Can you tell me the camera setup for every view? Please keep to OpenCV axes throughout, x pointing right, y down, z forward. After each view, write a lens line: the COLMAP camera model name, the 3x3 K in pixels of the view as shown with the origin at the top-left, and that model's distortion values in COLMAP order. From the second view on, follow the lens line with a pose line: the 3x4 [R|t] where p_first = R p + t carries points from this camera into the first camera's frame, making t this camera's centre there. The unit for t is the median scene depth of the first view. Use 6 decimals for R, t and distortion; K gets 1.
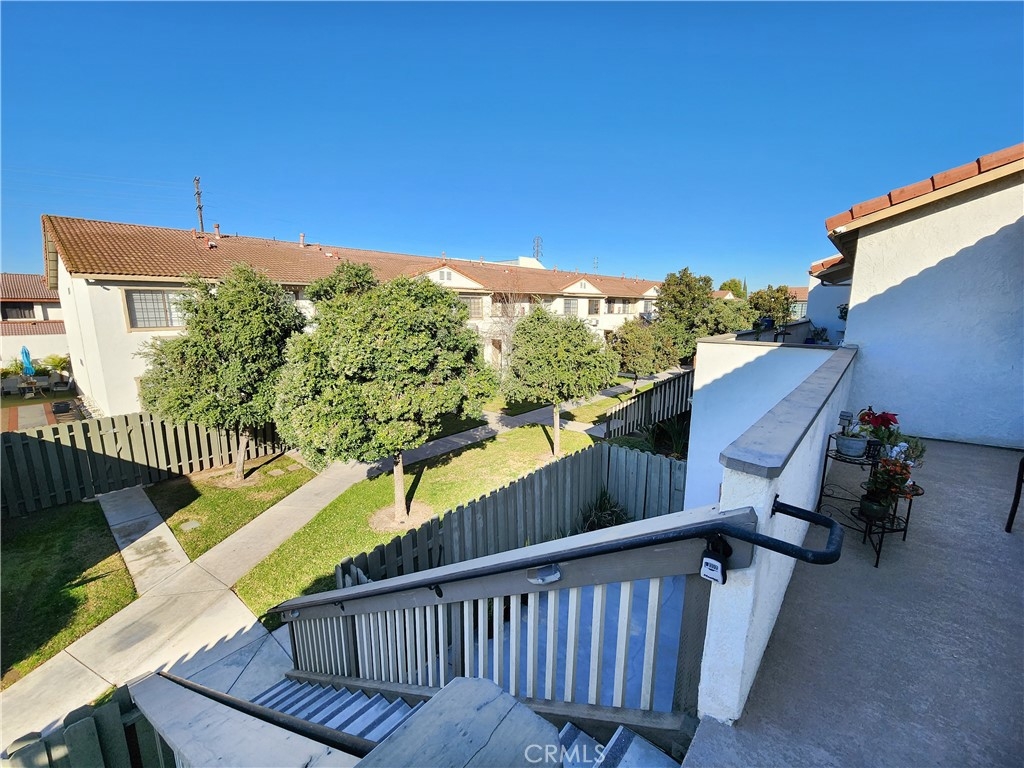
lens RADIAL K [[419.1, 0, 512.0], [0, 419.1, 384.0], [0, 0, 1]] dist [-0.000369, 0.000176]
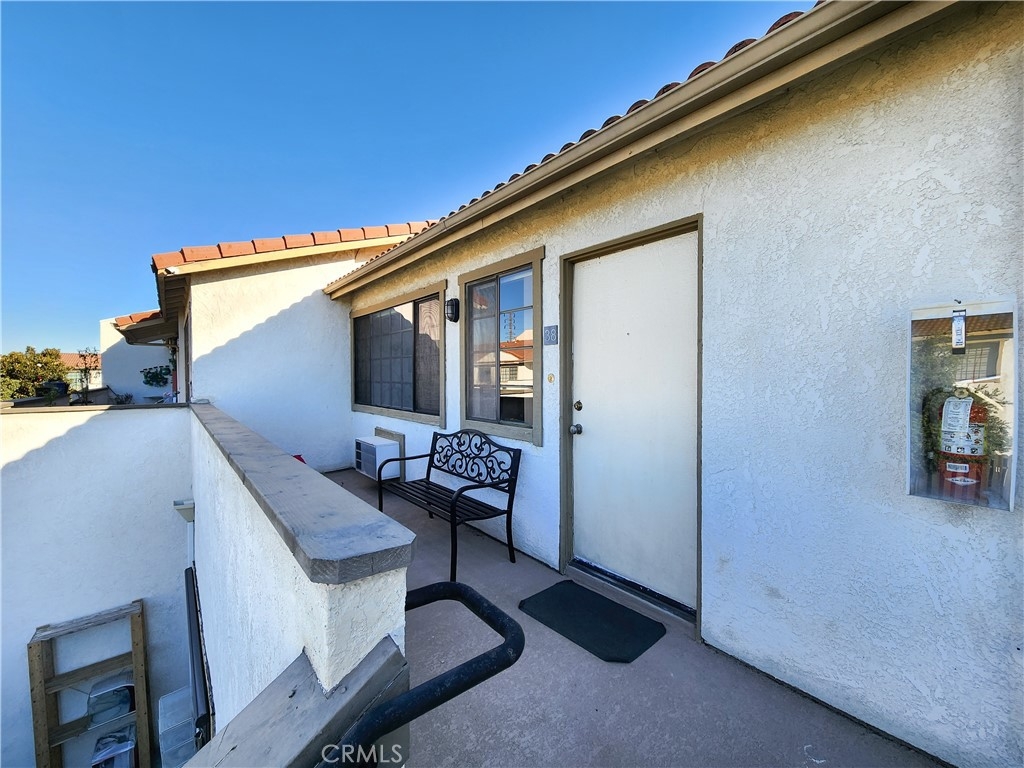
lens RADIAL K [[419.1, 0, 512.0], [0, 419.1, 384.0], [0, 0, 1]] dist [-0.000369, 0.000176]
pose [[0.165236, -0.018692, 0.986077, 0.028653], [0.182913, 0.983056, -0.012016, 0.007492], [-0.969144, 0.182352, 0.165855, 0.202462]]
